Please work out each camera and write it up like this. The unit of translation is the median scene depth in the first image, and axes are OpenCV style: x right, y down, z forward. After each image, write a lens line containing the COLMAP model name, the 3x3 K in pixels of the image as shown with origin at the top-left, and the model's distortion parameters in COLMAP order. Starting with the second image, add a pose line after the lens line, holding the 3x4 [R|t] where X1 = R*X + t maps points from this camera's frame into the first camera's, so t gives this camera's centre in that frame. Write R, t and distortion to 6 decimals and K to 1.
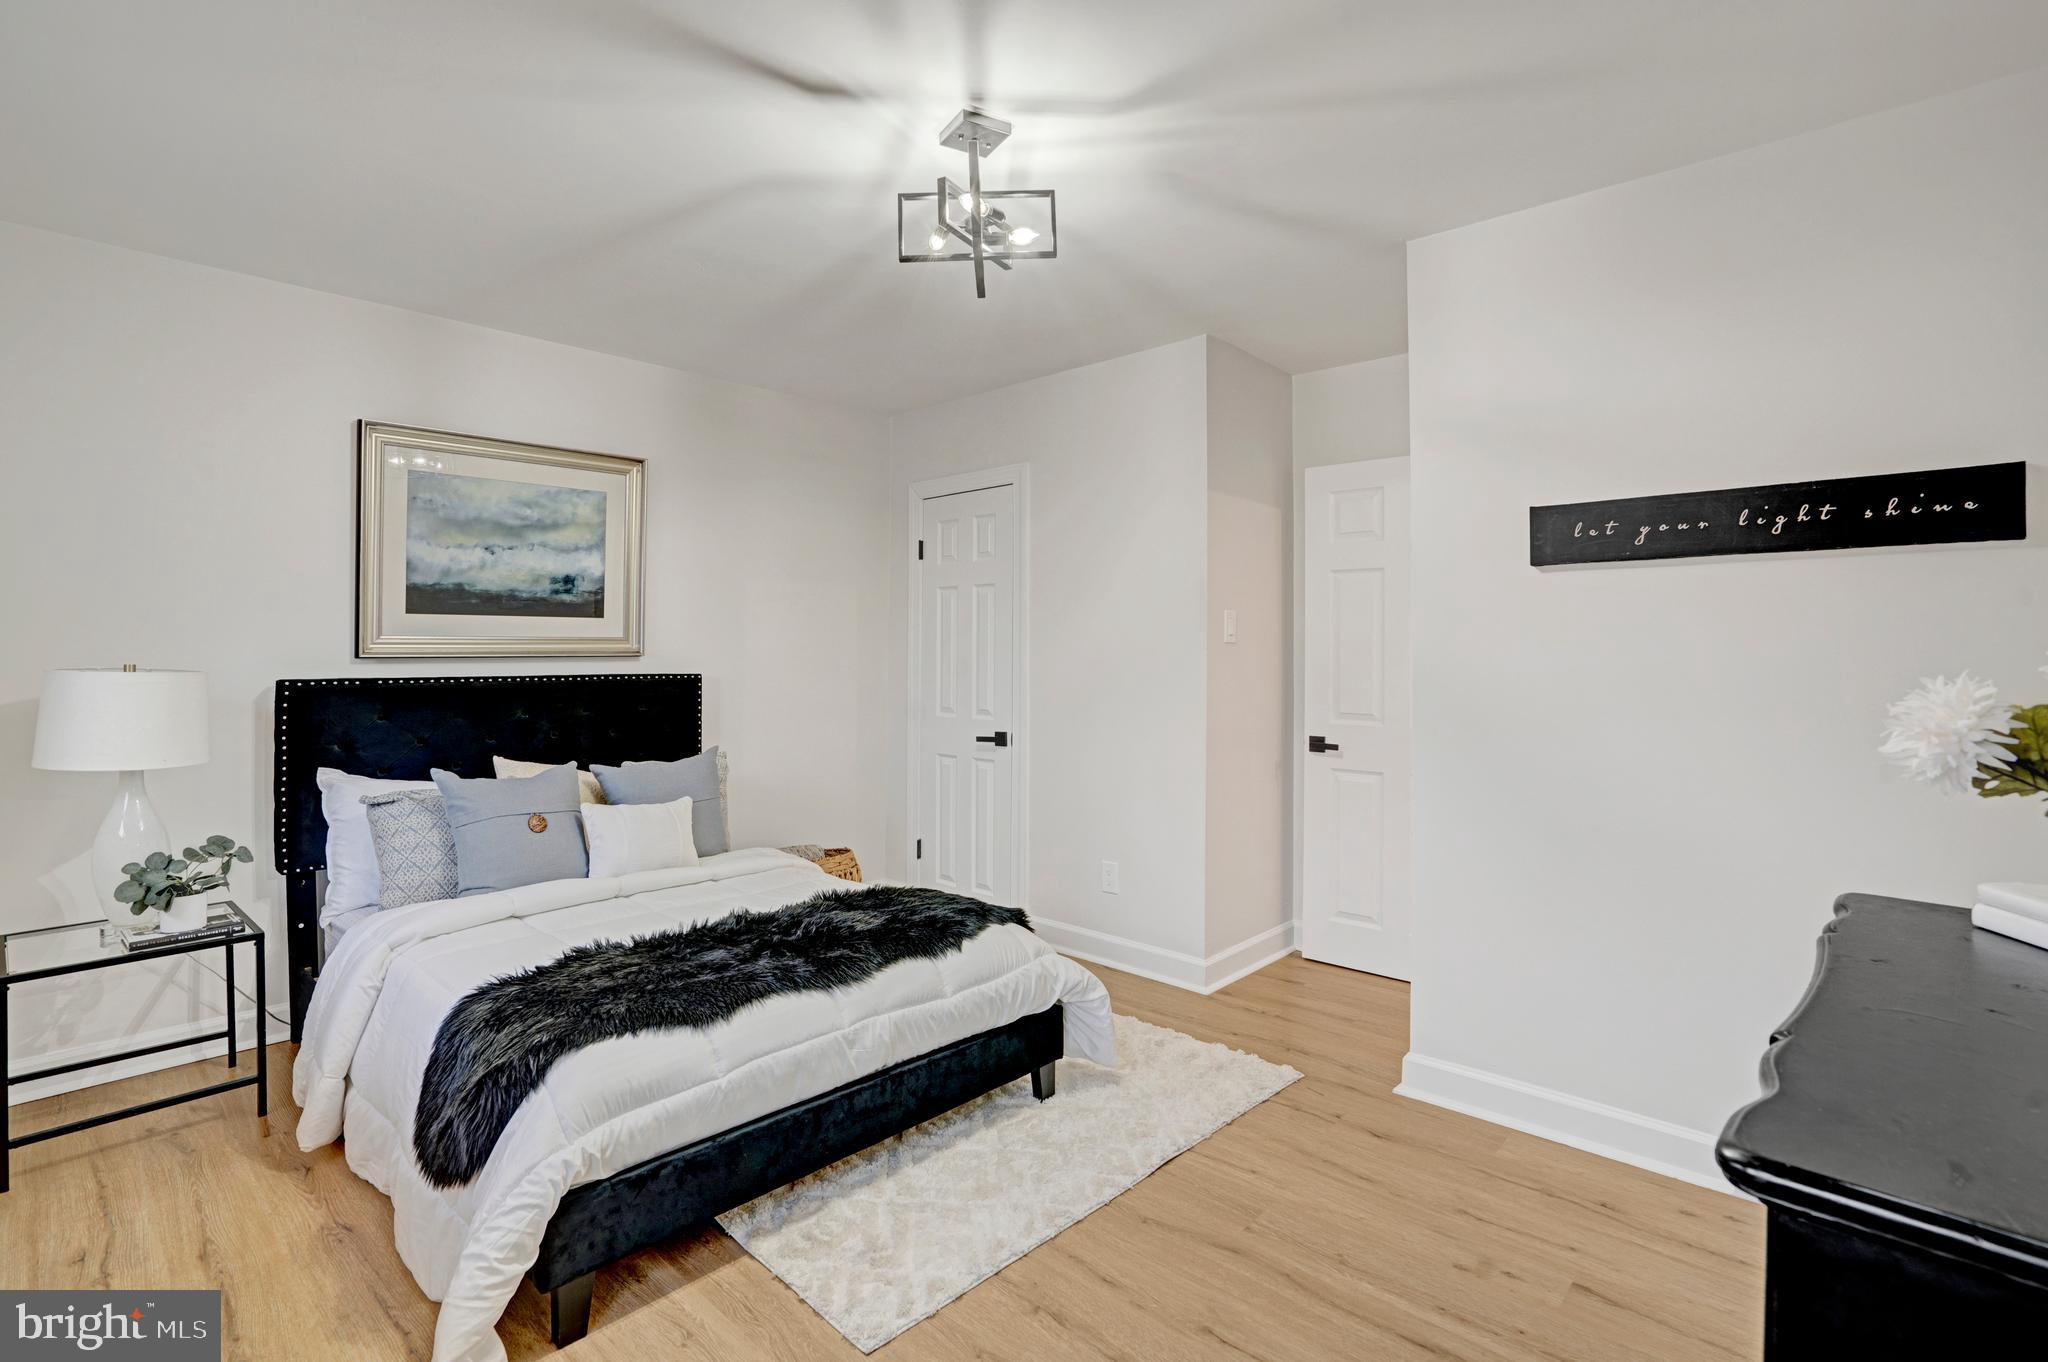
lens RADIAL K [[1003.6, 0, 1019.6], [0, 1003.6, 652.8], [0, 0, 1]] dist [-0.000458, 0.000746]
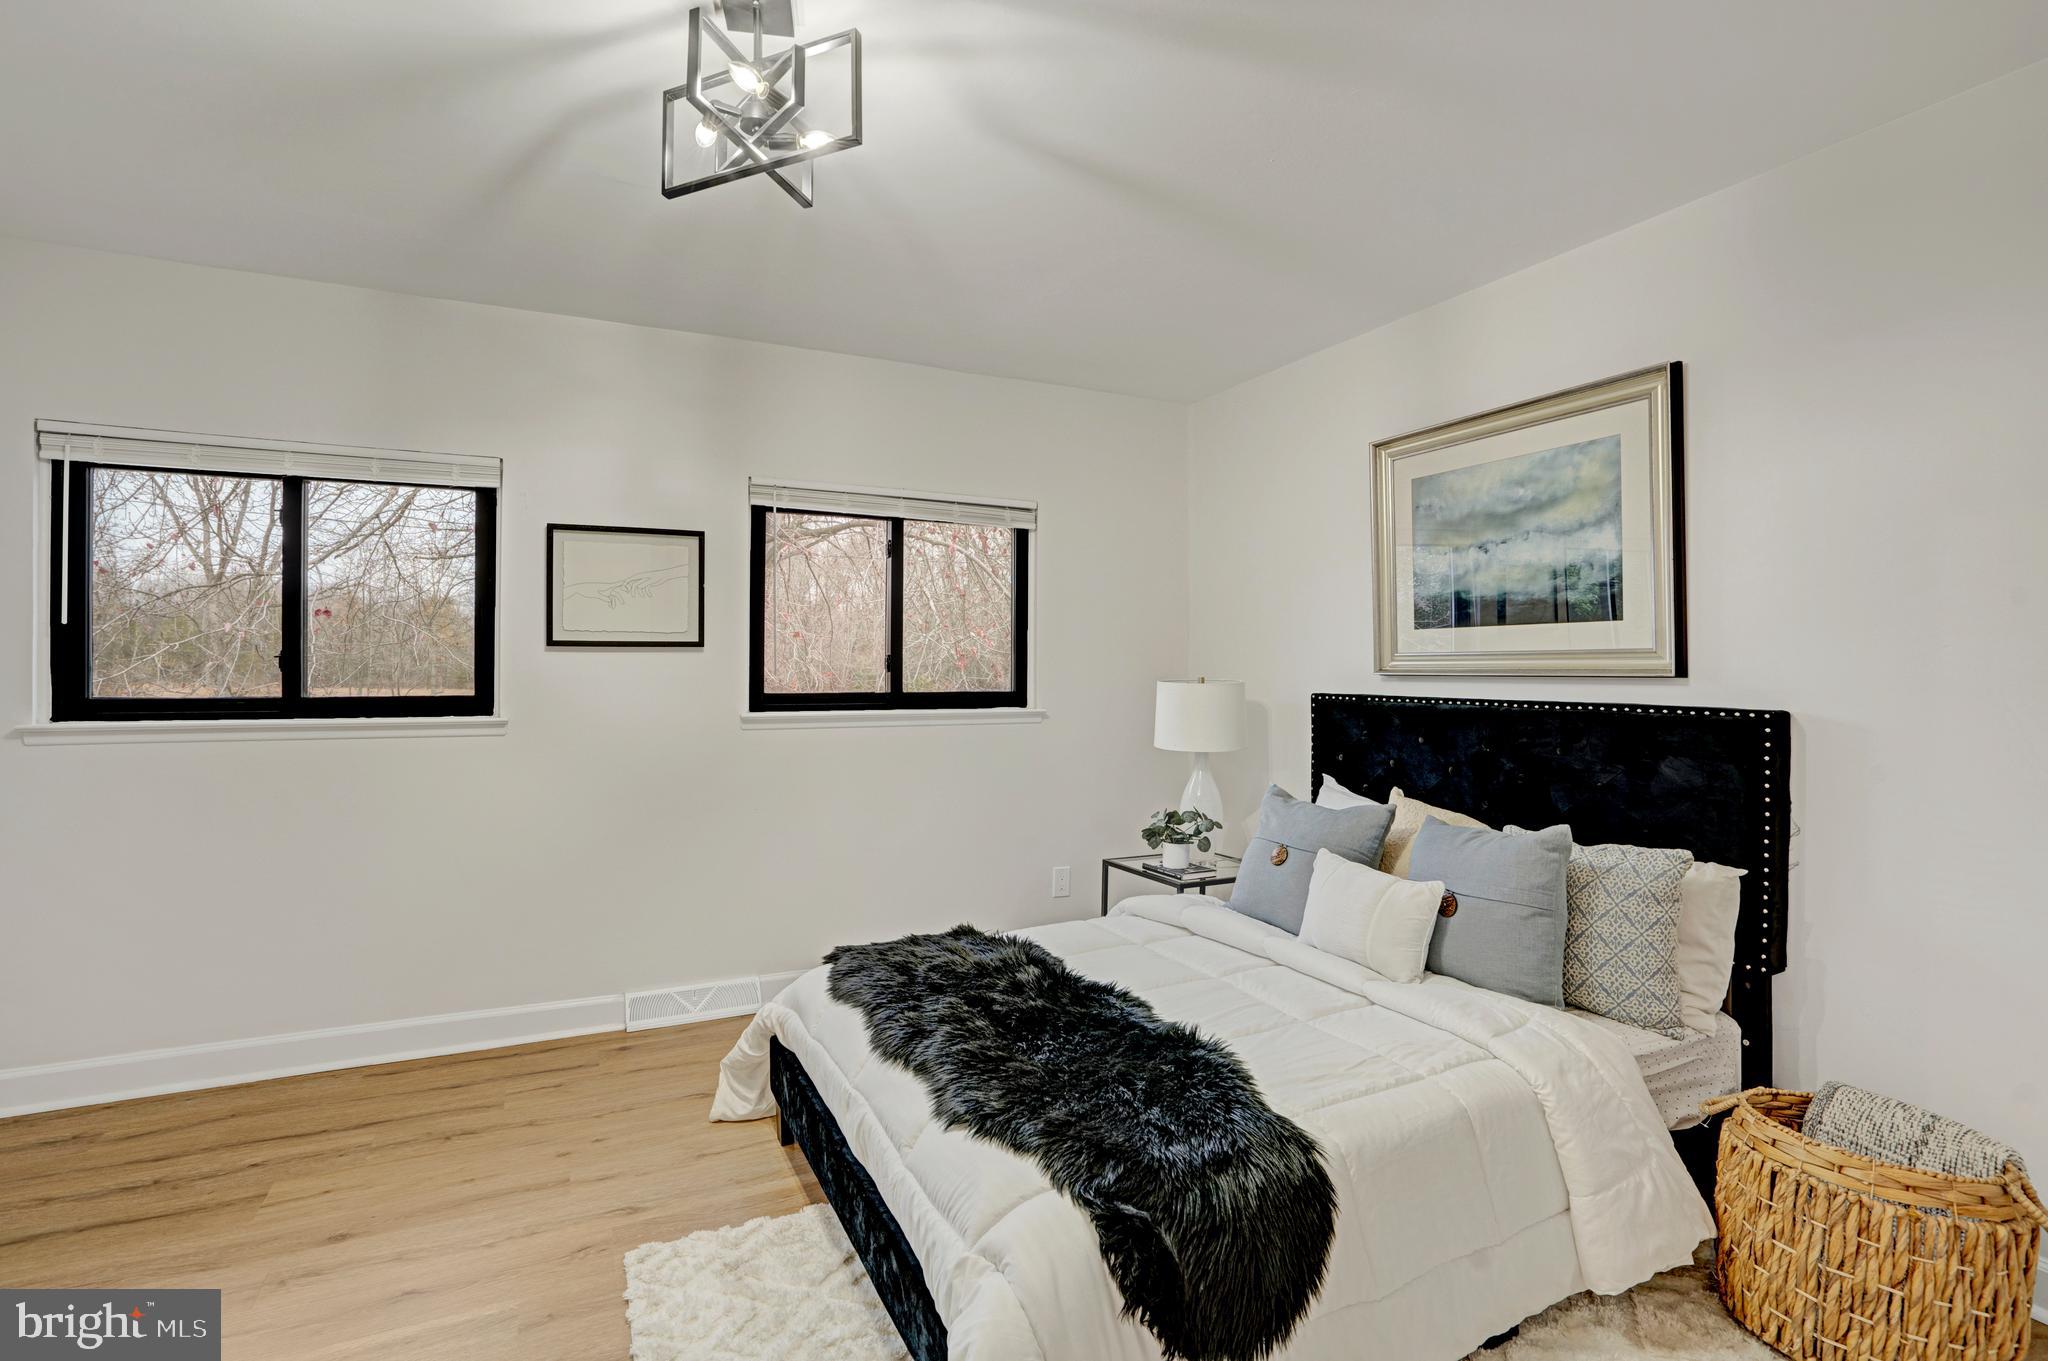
lens RADIAL K [[1003.6, 0, 1019.6], [0, 1003.6, 652.3], [0, 0, 1]] dist [-0.000458, 0.000746]
pose [[-0.350185, -0.016955, -0.936527, 0.373338], [-0.005847, 0.999856, -0.015915, 0.000174], [0.936662, -0.000097, -0.350233, 0.885725]]
